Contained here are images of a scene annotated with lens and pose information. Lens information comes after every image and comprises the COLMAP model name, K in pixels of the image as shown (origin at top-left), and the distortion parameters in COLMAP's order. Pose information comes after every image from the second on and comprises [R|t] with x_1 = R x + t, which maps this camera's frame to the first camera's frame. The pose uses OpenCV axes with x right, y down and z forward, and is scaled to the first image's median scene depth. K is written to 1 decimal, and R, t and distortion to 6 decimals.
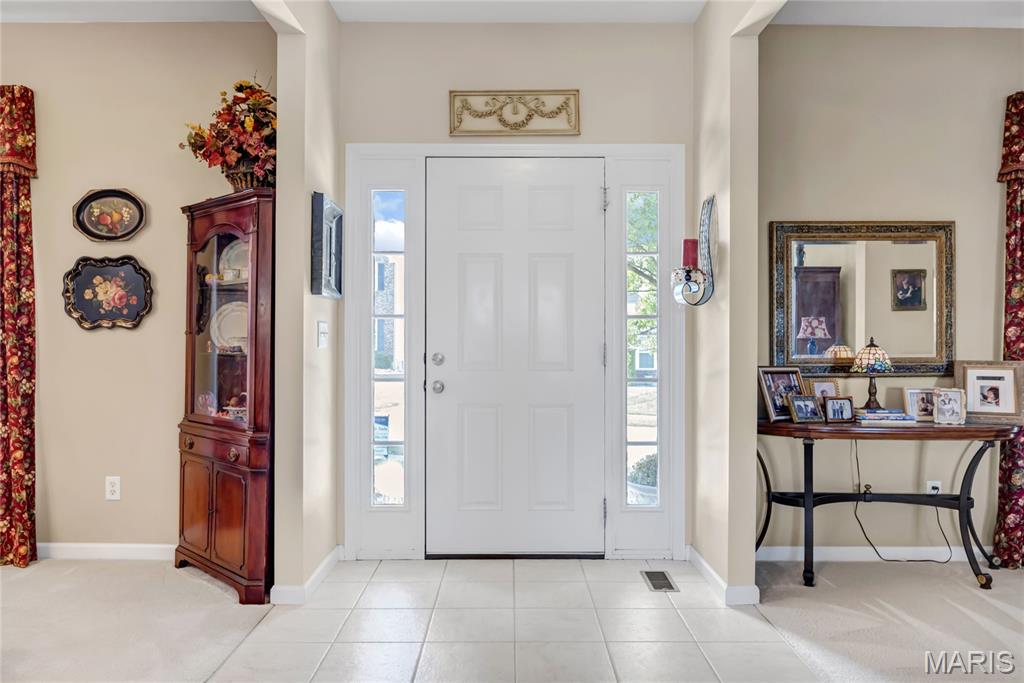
lens RADIAL K [[715.4, 0, 511.8], [0, 715.4, 334.4], [0, 0, 1]] dist [-0.016083, -0.002507]
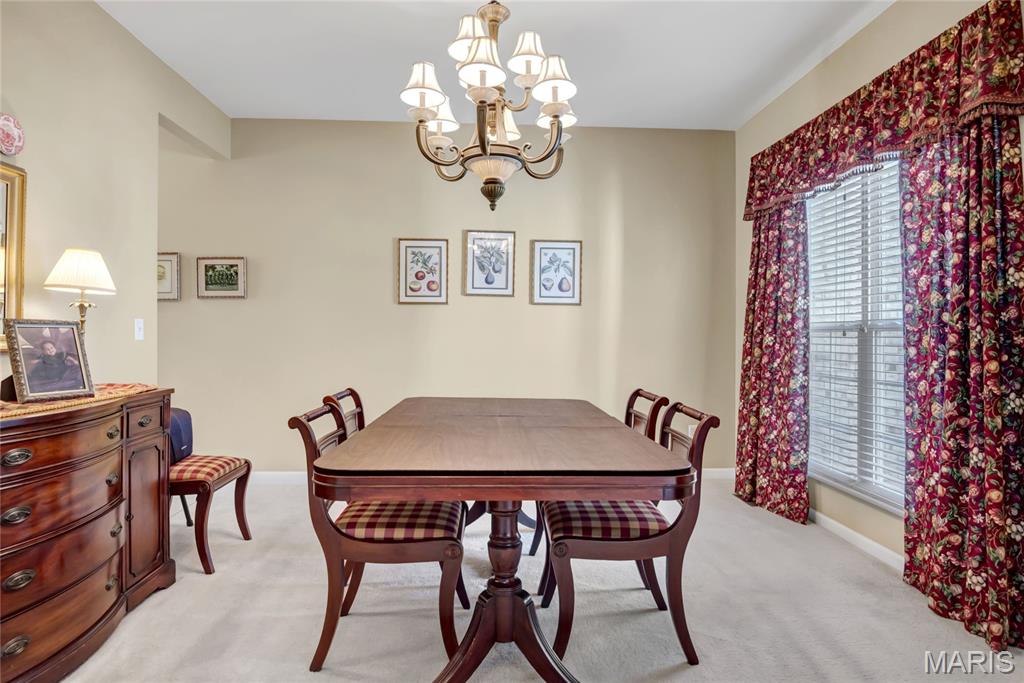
lens RADIAL K [[564.4, 0, 513.0], [0, 564.4, 333.7], [0, 0, 1]] dist [-0.018477, -0.002641]
pose [[0.046660, -0.004957, -0.998899, -0.140317], [0.003432, 0.999983, -0.004802, 0.002980], [0.998905, -0.003204, 0.046676, 0.460647]]
